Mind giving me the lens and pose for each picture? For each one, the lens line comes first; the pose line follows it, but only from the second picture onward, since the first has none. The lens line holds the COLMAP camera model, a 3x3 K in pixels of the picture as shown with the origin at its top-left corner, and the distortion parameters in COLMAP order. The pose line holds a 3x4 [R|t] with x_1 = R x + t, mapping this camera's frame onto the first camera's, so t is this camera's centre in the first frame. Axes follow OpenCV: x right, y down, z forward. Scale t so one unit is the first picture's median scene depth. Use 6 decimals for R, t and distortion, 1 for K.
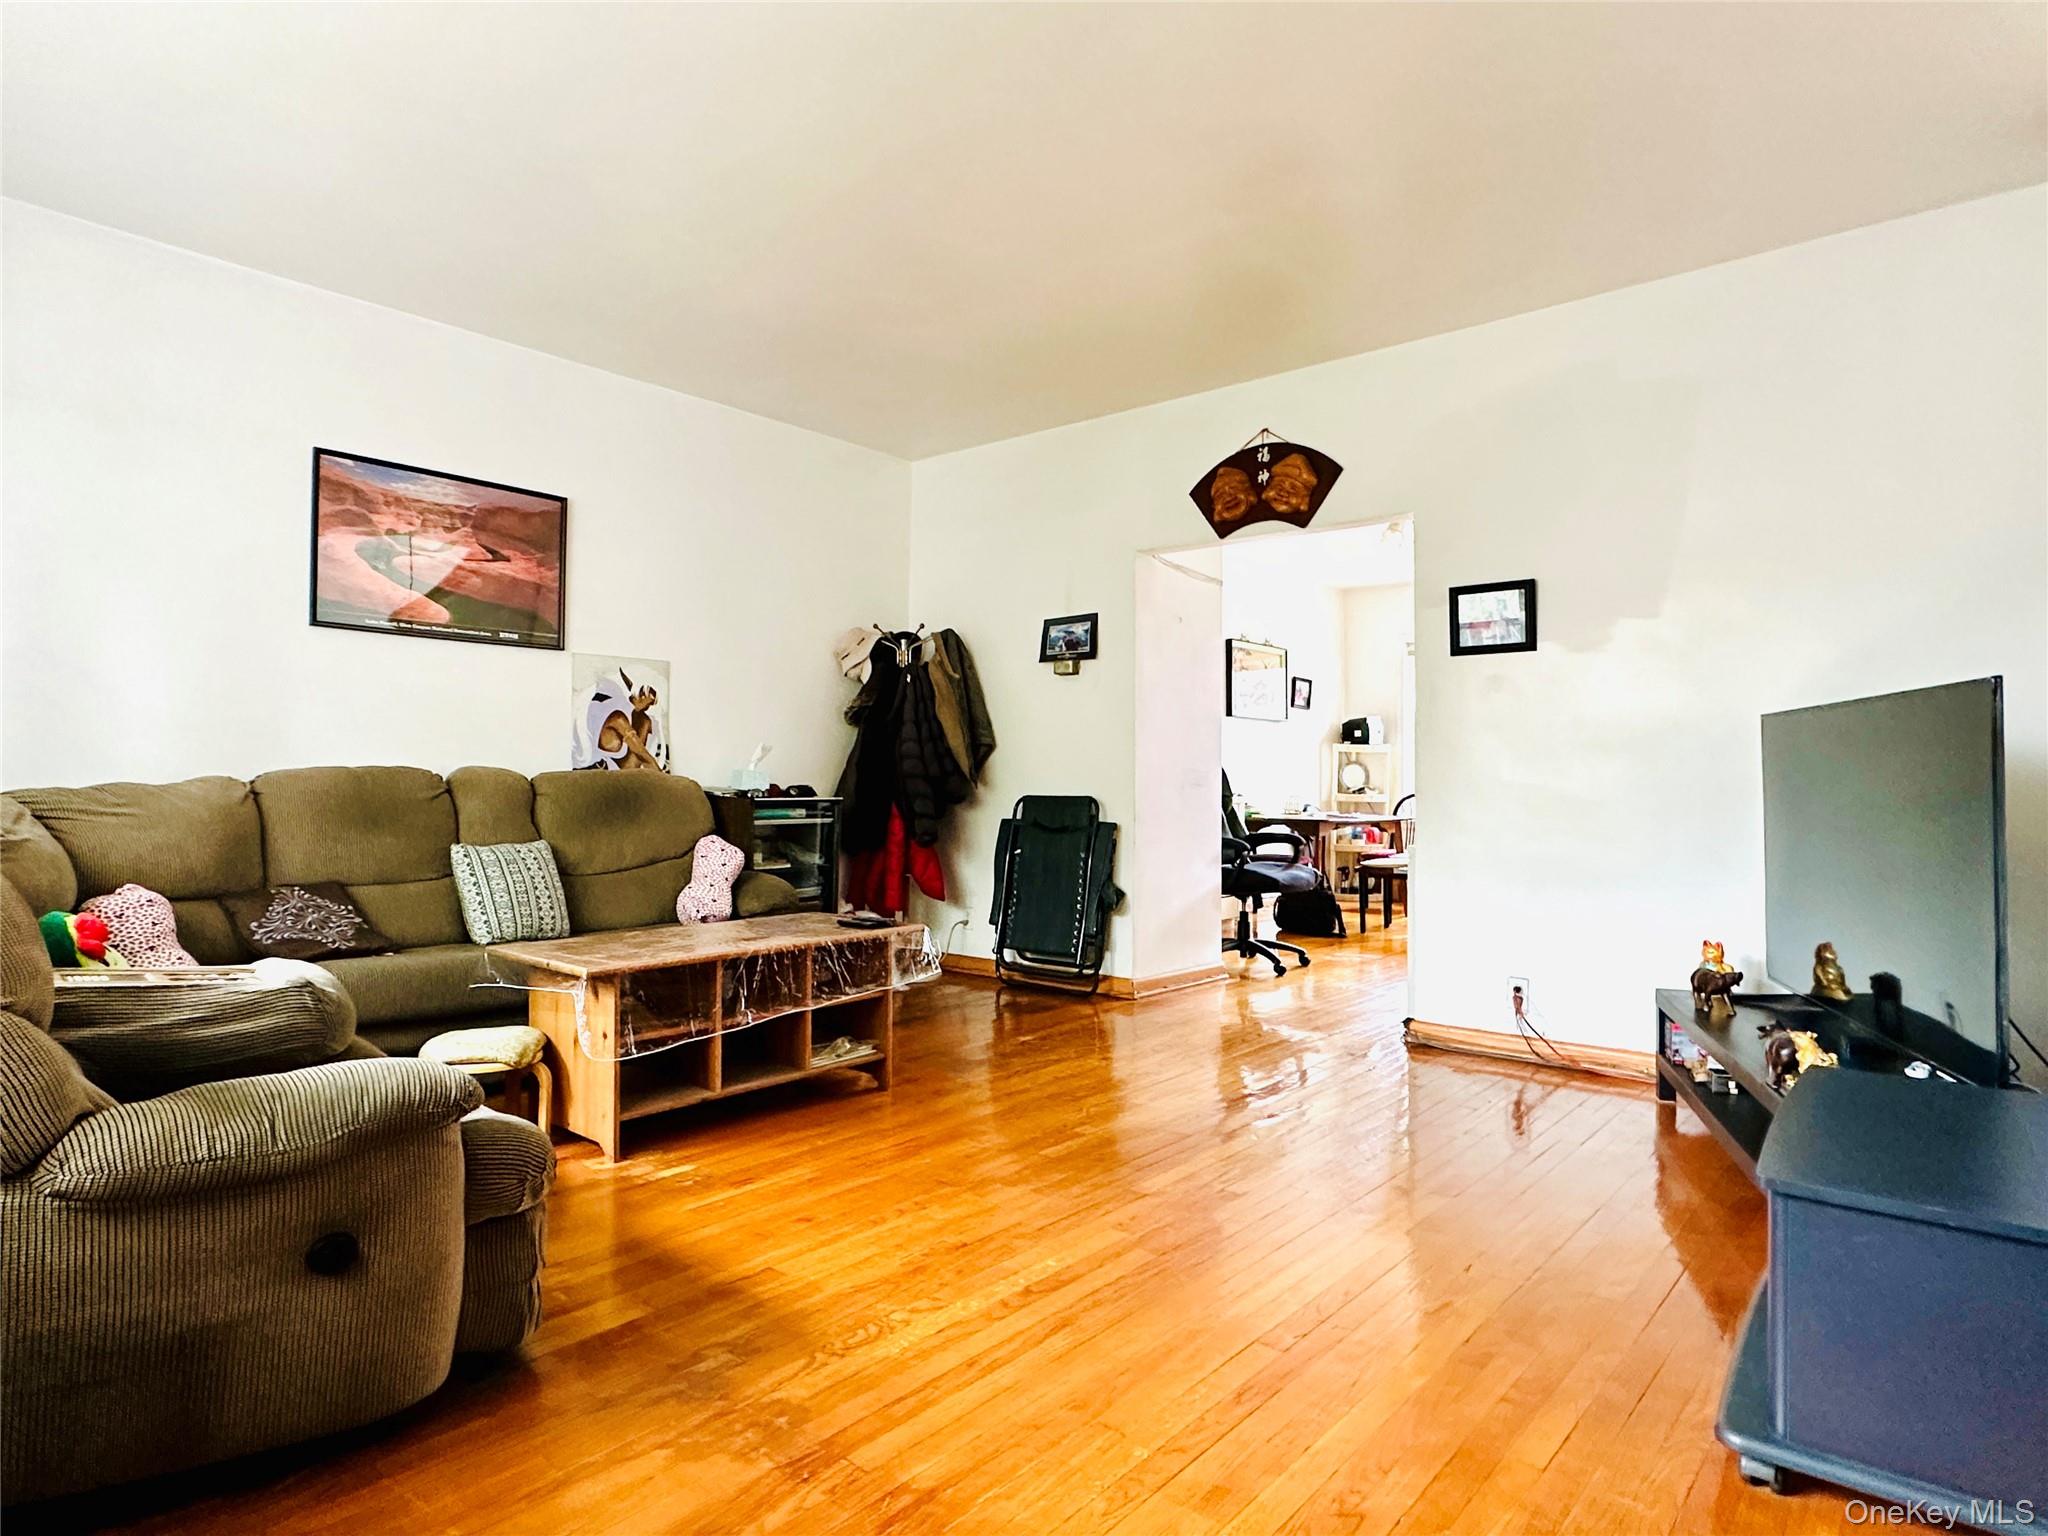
lens RADIAL K [[1144.9, 0, 1029.2], [0, 1144.9, 764.9], [0, 0, 1]] dist [0.004110, -0.000499]
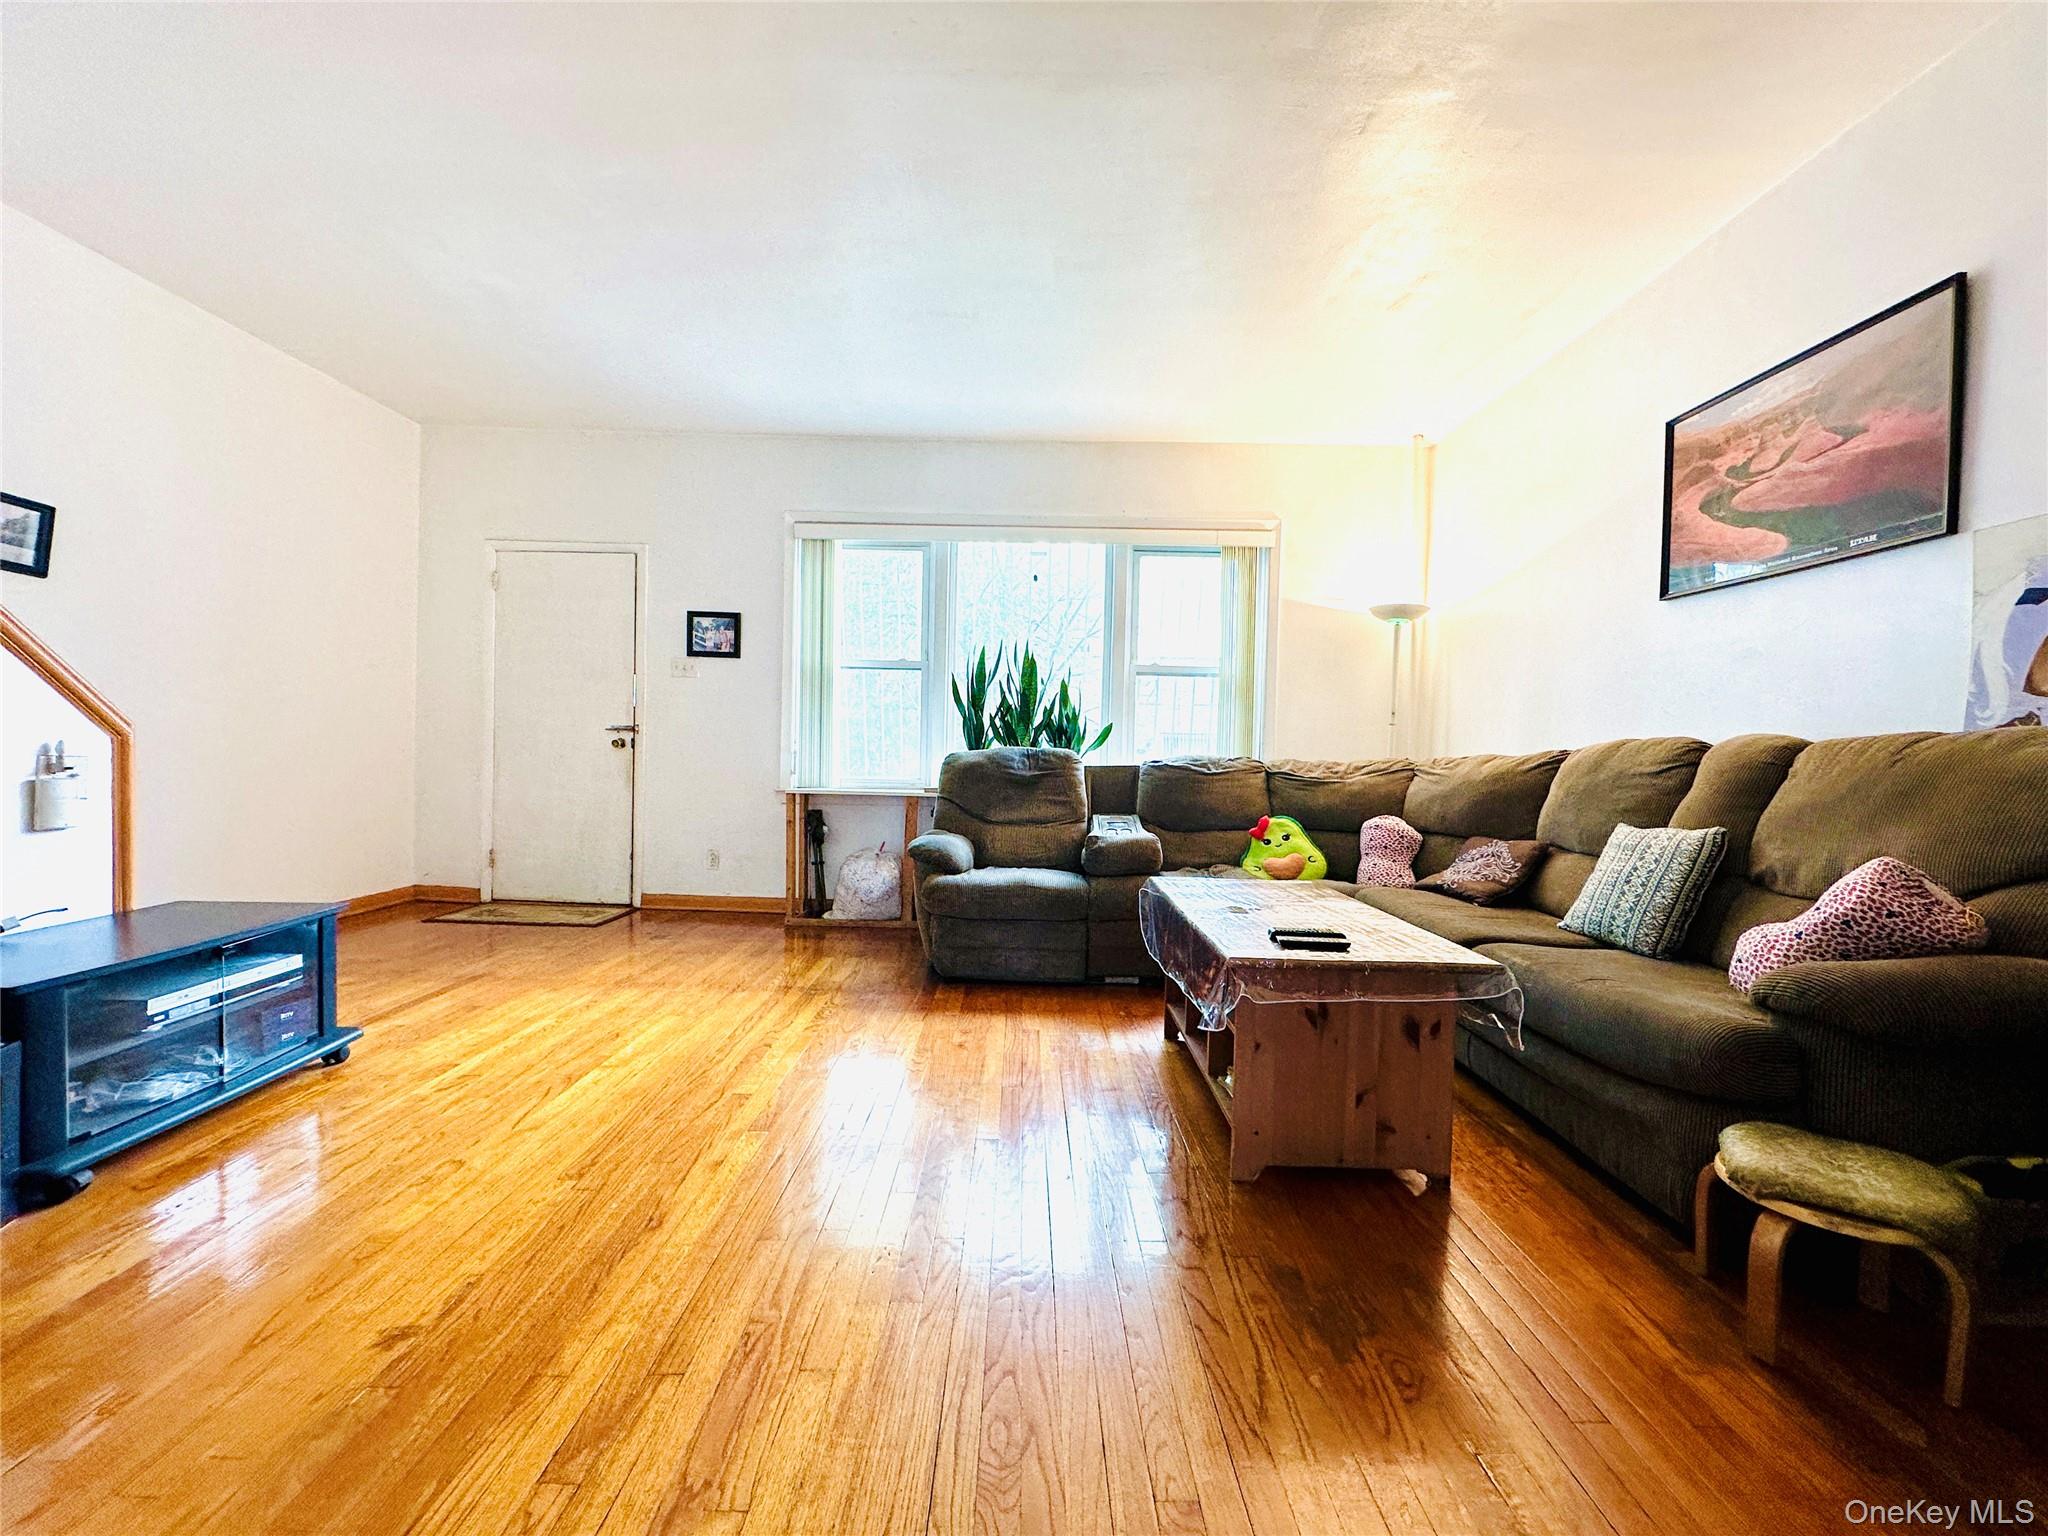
lens RADIAL K [[842.8, 0, 1021.2], [0, 842.8, 754.6], [0, 0, 1]] dist [-0.000017, 0.000028]
pose [[-0.759161, -0.020244, -0.650588, 0.279276], [-0.016851, 0.999792, -0.011447, 0.032320], [0.650685, 0.002273, -0.759344, 1.173301]]
